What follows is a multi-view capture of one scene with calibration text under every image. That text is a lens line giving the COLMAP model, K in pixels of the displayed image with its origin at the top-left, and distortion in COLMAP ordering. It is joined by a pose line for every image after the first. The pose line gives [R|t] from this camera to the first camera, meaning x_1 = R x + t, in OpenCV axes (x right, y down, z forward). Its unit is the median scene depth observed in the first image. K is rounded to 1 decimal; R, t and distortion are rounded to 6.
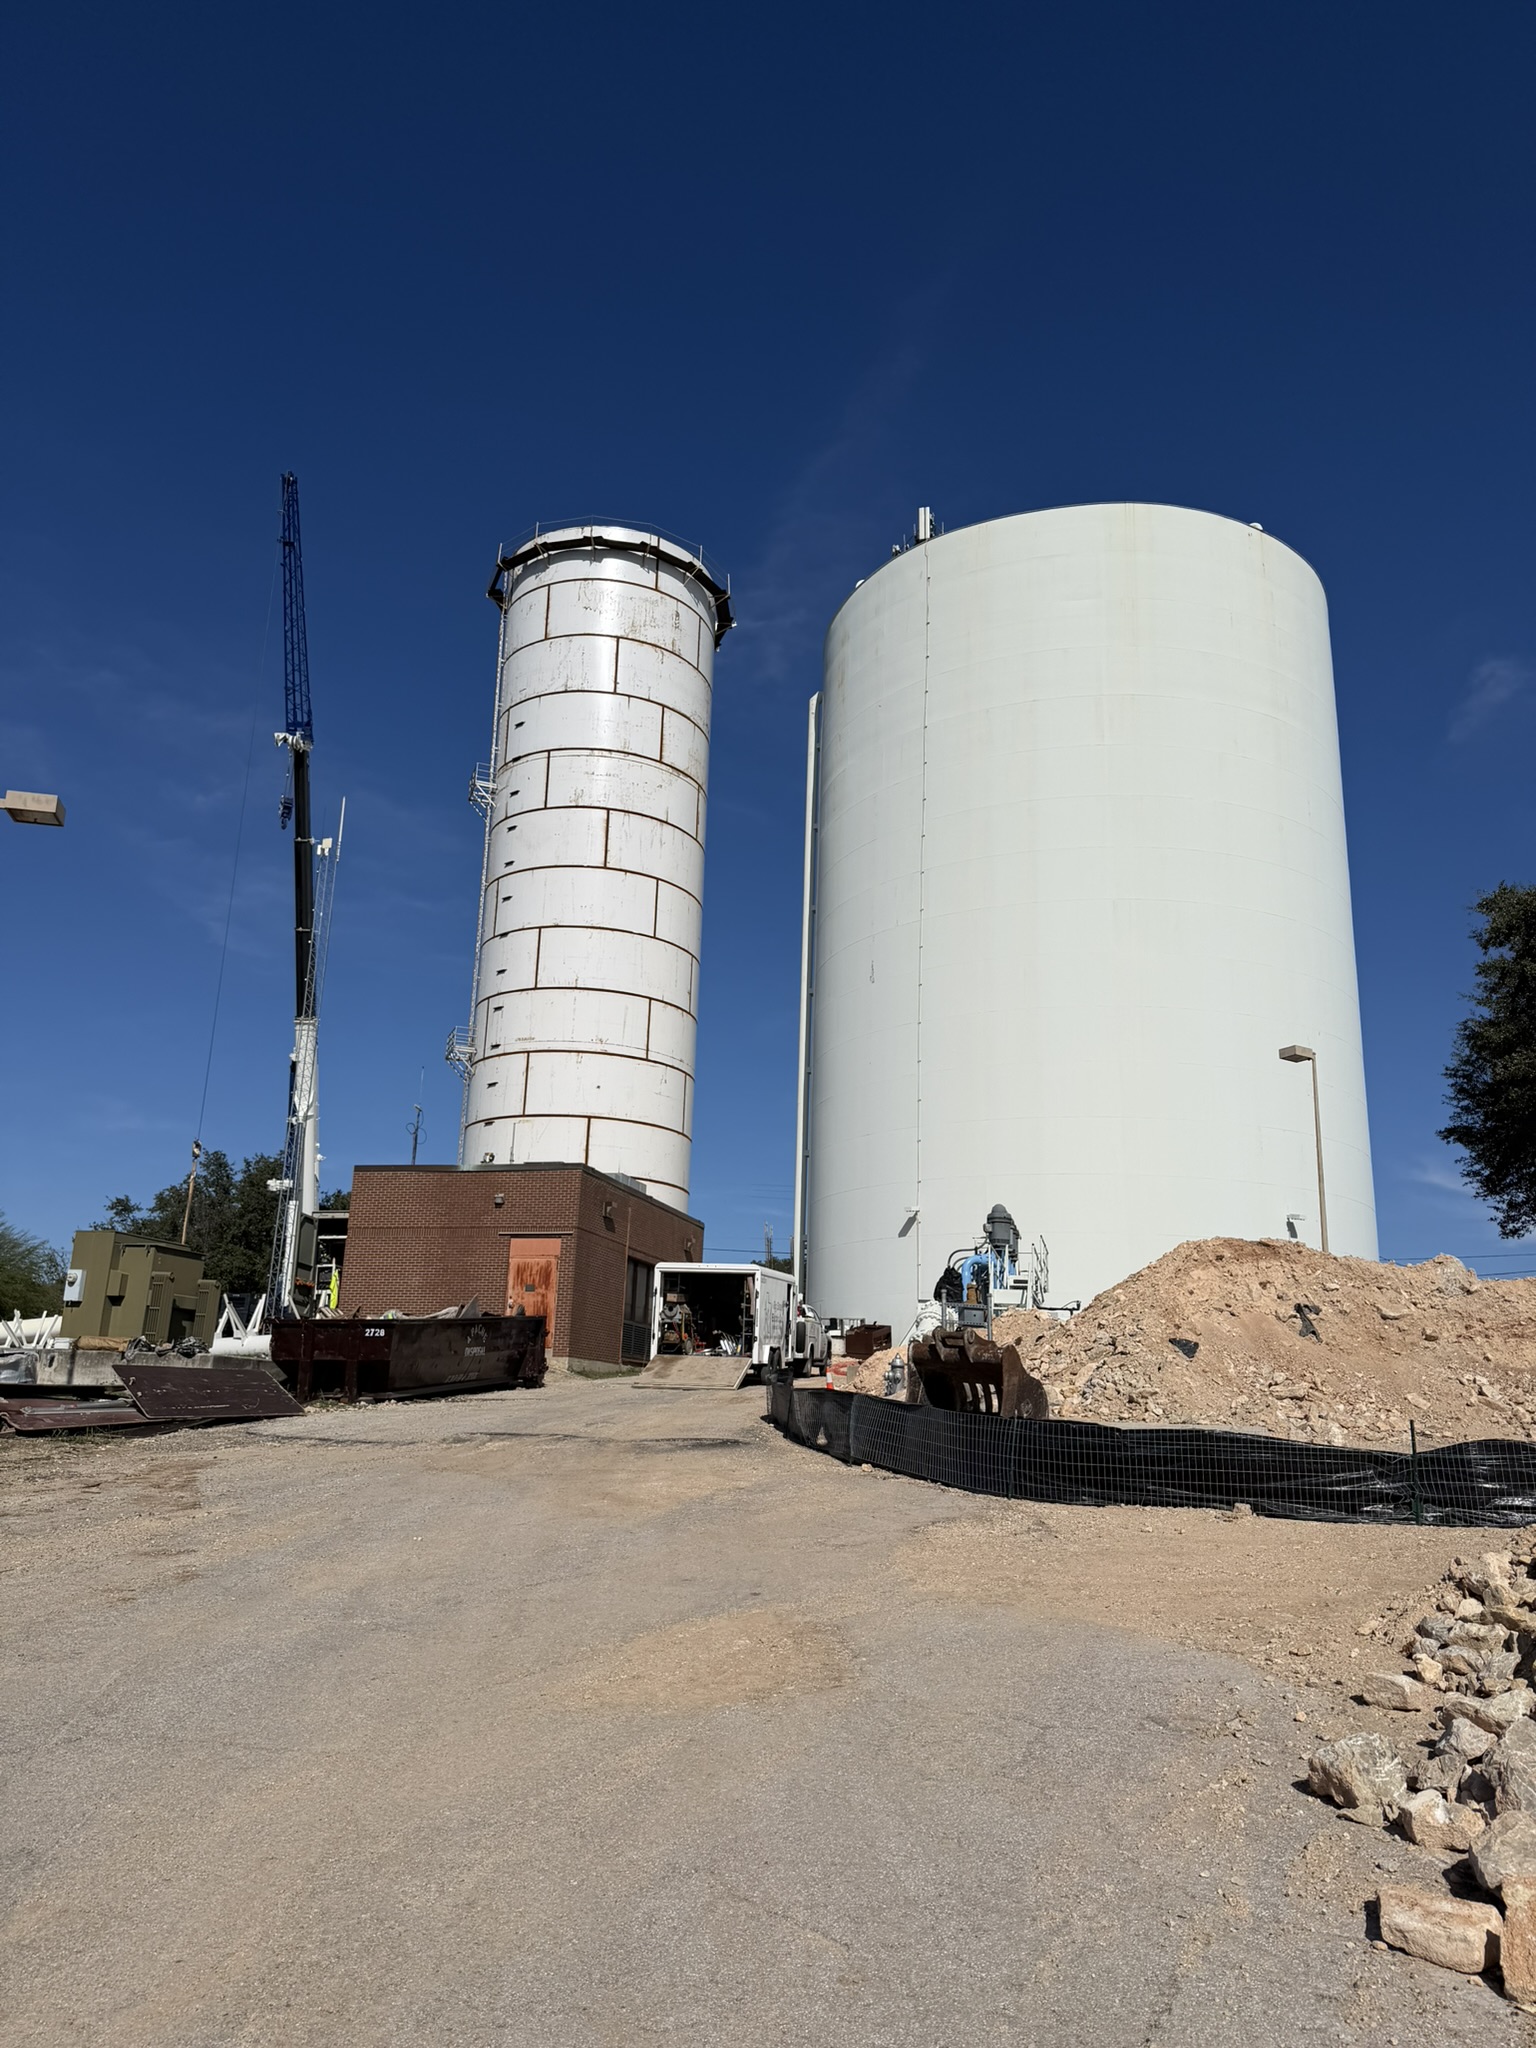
lens RADIAL K [[1414.5, 0, 768.0], [0, 1414.5, 1024.0], [0, 0, 1]] dist [0.179125, -0.376110]
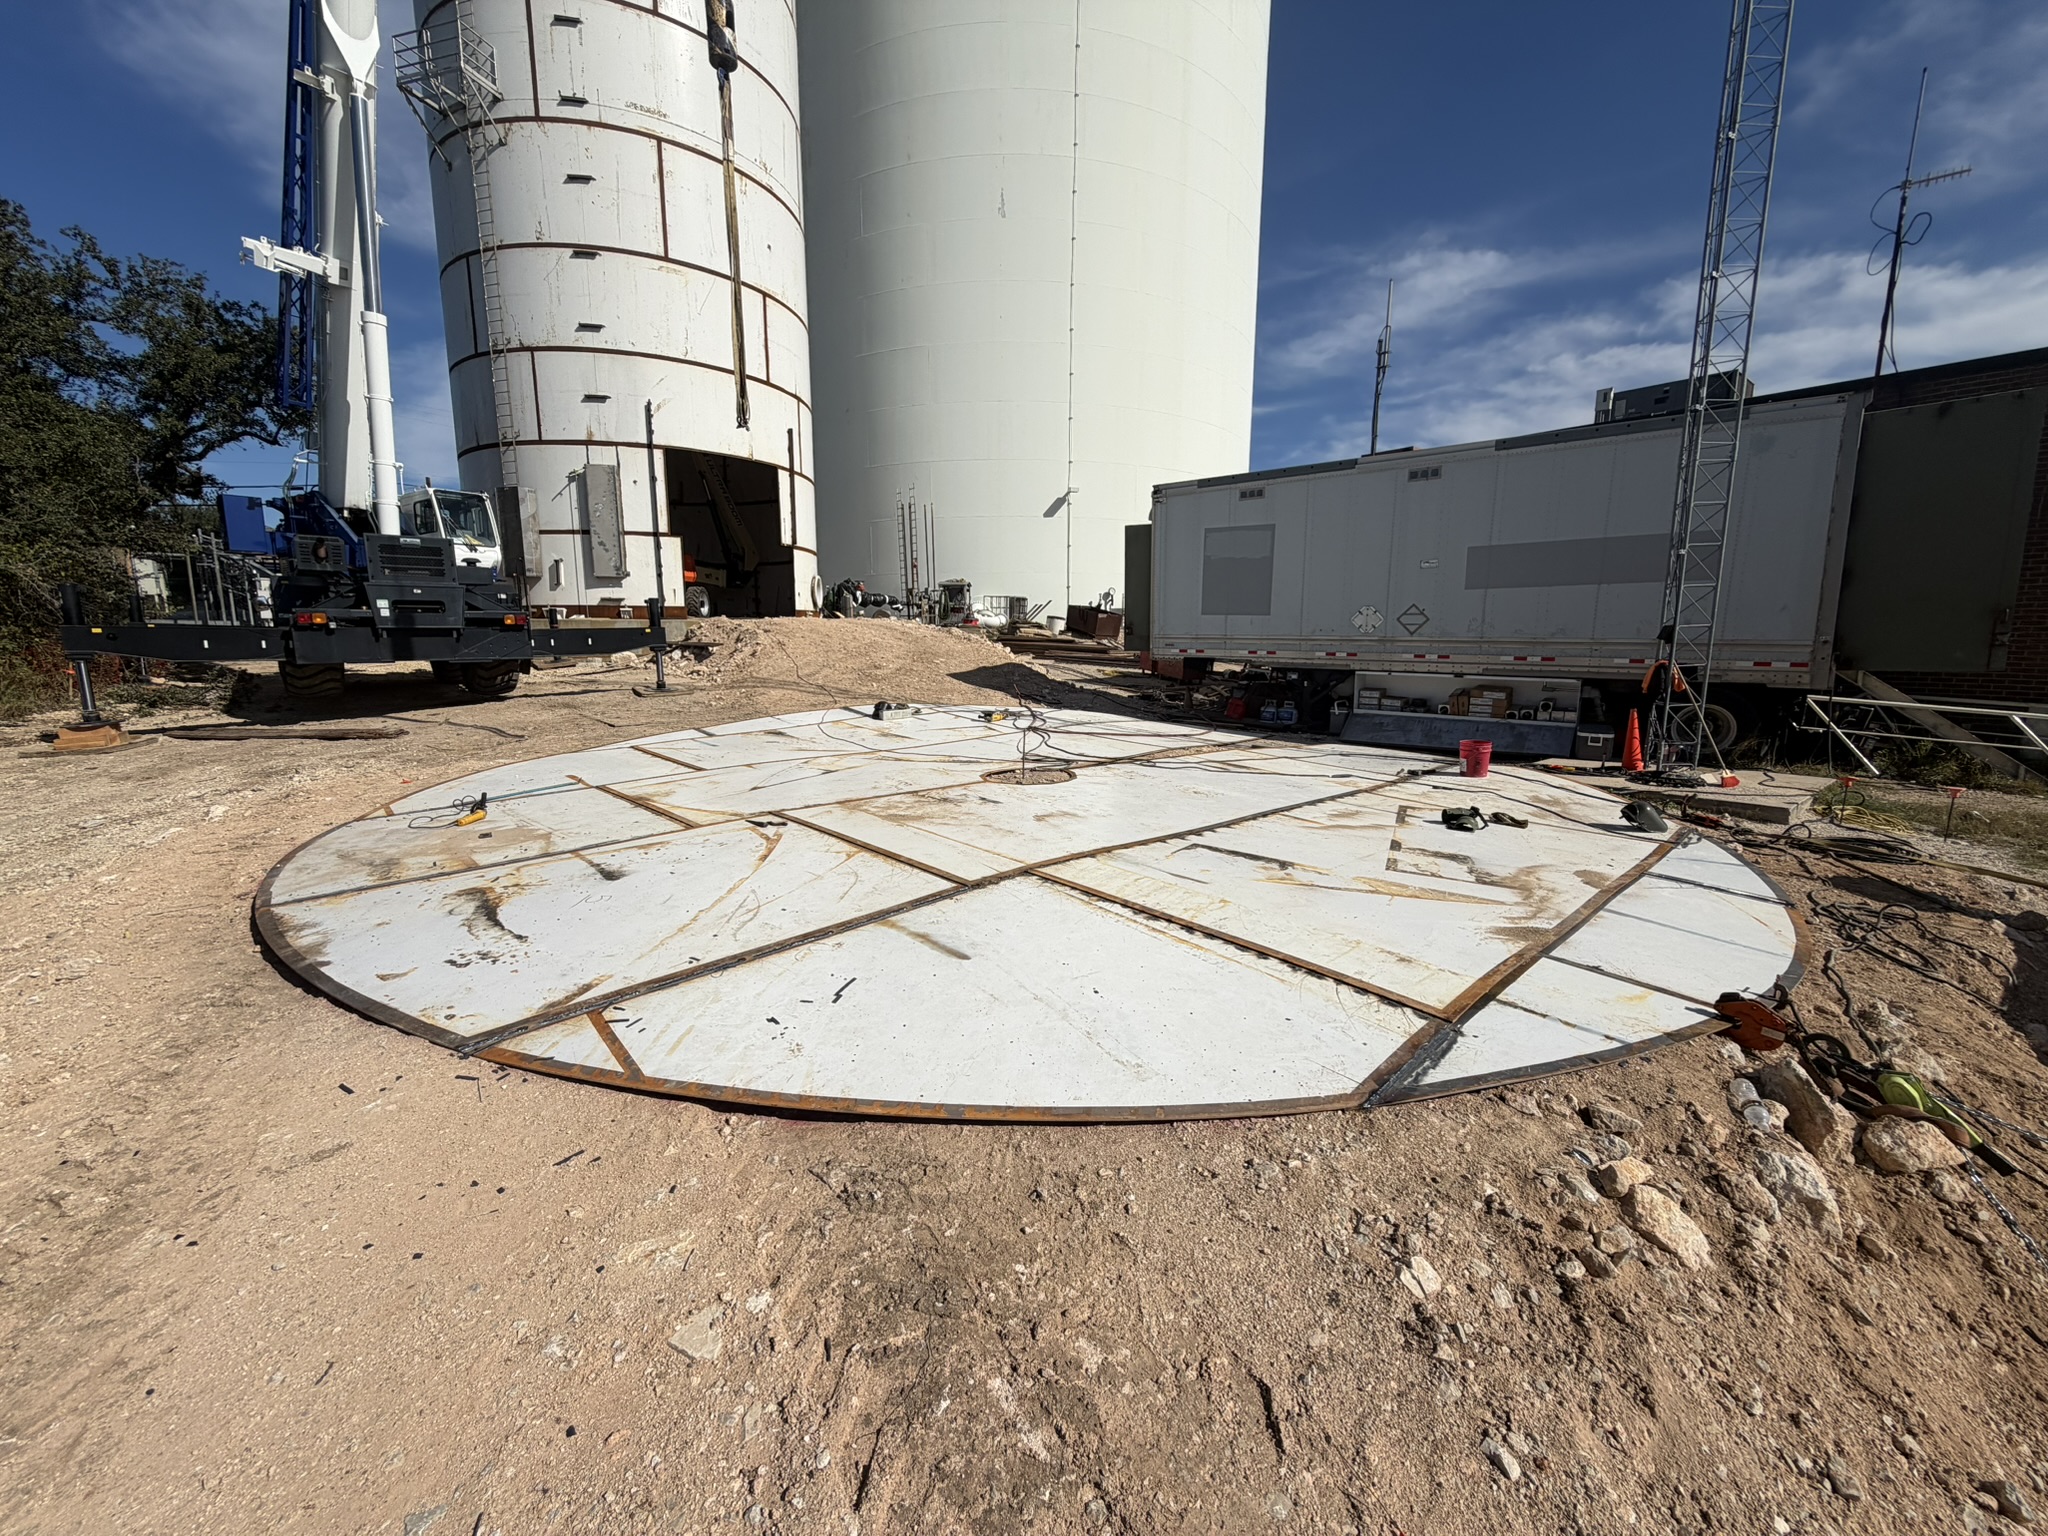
lens RADIAL K [[817.8, 0, 1014.1], [0, 817.8, 770.3], [0, 0, 1]] dist [-0.000468, -0.000447]
pose [[0.605530, -0.162212, 0.779115, -0.362483], [-0.198579, 0.917240, 0.345306, 0.106620], [-0.770648, -0.363810, 0.523205, 0.575678]]
